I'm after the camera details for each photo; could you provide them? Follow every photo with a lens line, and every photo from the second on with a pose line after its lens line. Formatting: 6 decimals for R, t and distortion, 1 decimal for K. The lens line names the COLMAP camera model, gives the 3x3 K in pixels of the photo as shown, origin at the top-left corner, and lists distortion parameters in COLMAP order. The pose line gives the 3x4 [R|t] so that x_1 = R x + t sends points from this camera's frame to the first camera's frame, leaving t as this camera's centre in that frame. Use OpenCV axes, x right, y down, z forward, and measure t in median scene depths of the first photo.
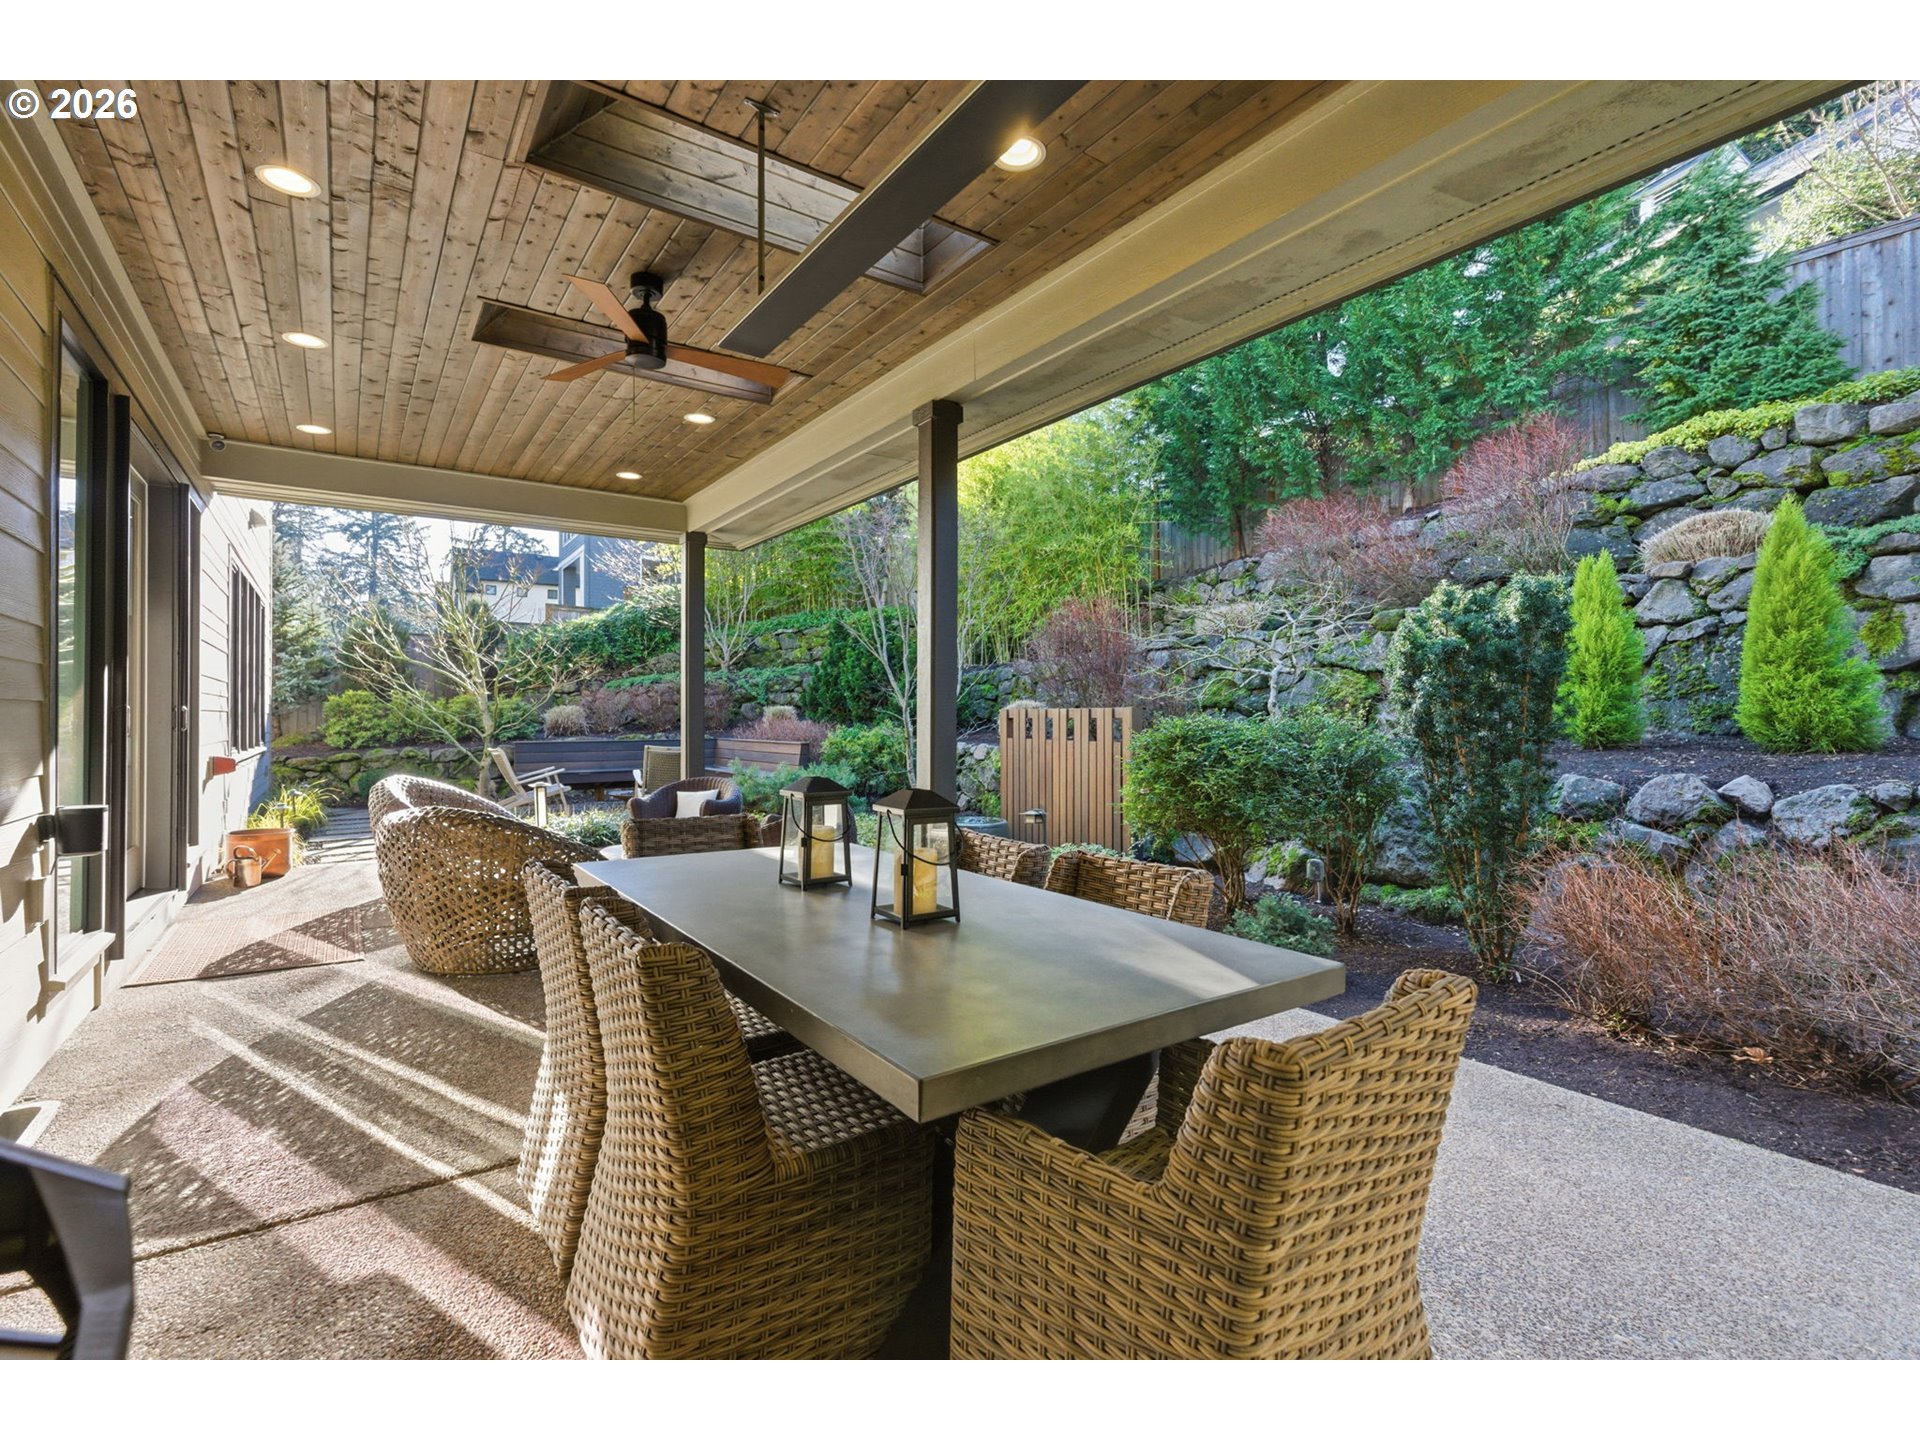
lens RADIAL K [[879.3, 0, 962.1], [0, 879.3, 714.2], [0, 0, 1]] dist [-0.003162, 0.001876]
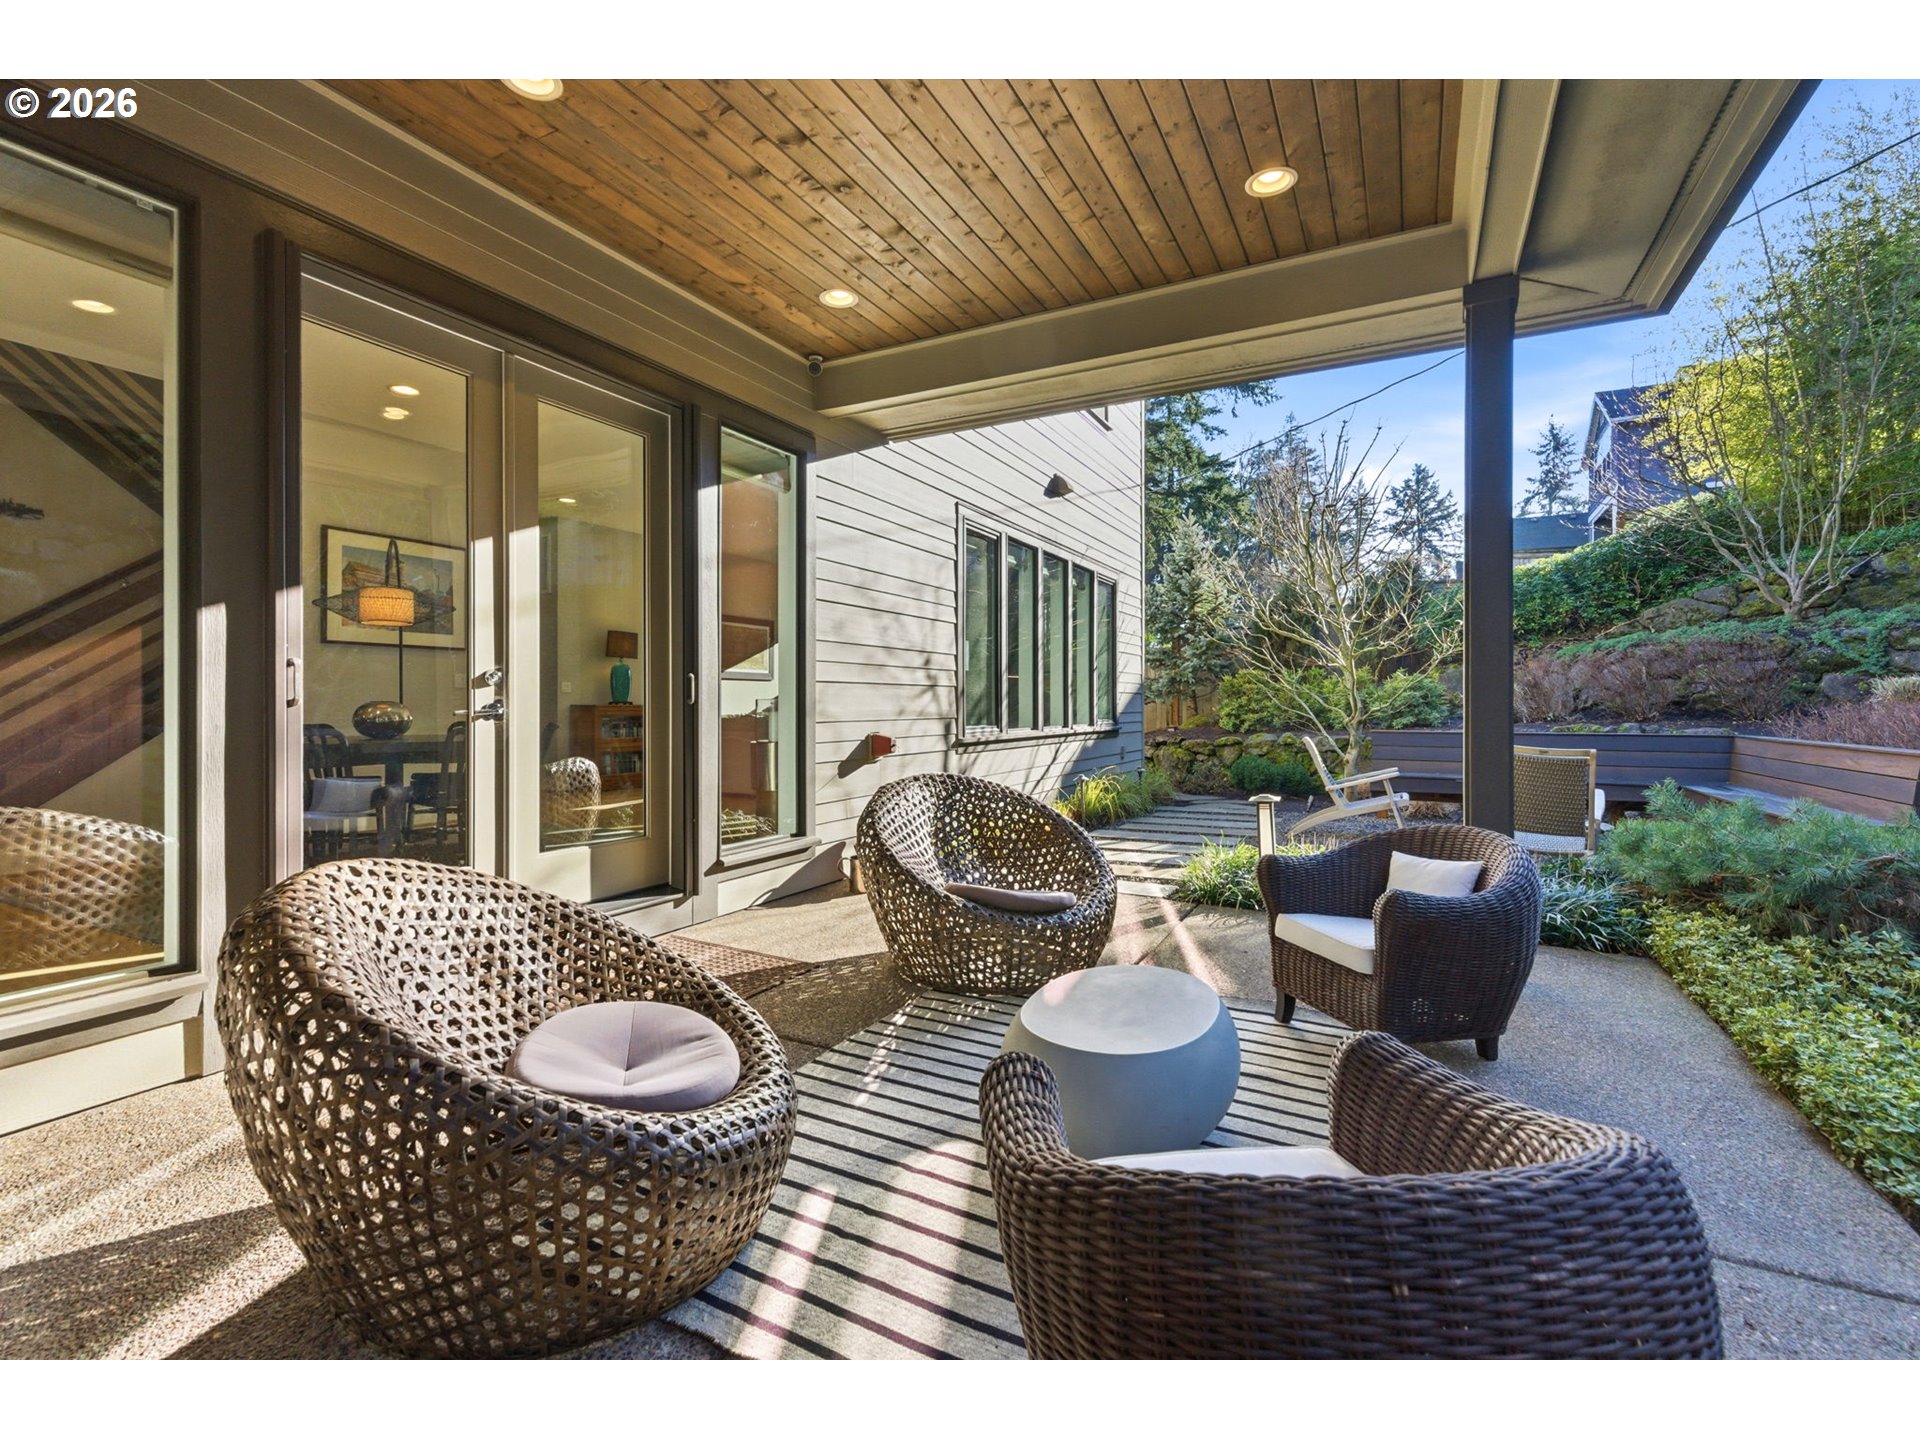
lens RADIAL K [[879.3, 0, 951.6], [0, 879.3, 702.4], [0, 0, 1]] dist [-0.003162, 0.001876]
pose [[0.464617, 0.001861, -0.885510, -0.014409], [-0.000369, 0.999998, 0.001908, 0.005318], [0.885512, -0.000560, 0.464616, 0.259428]]
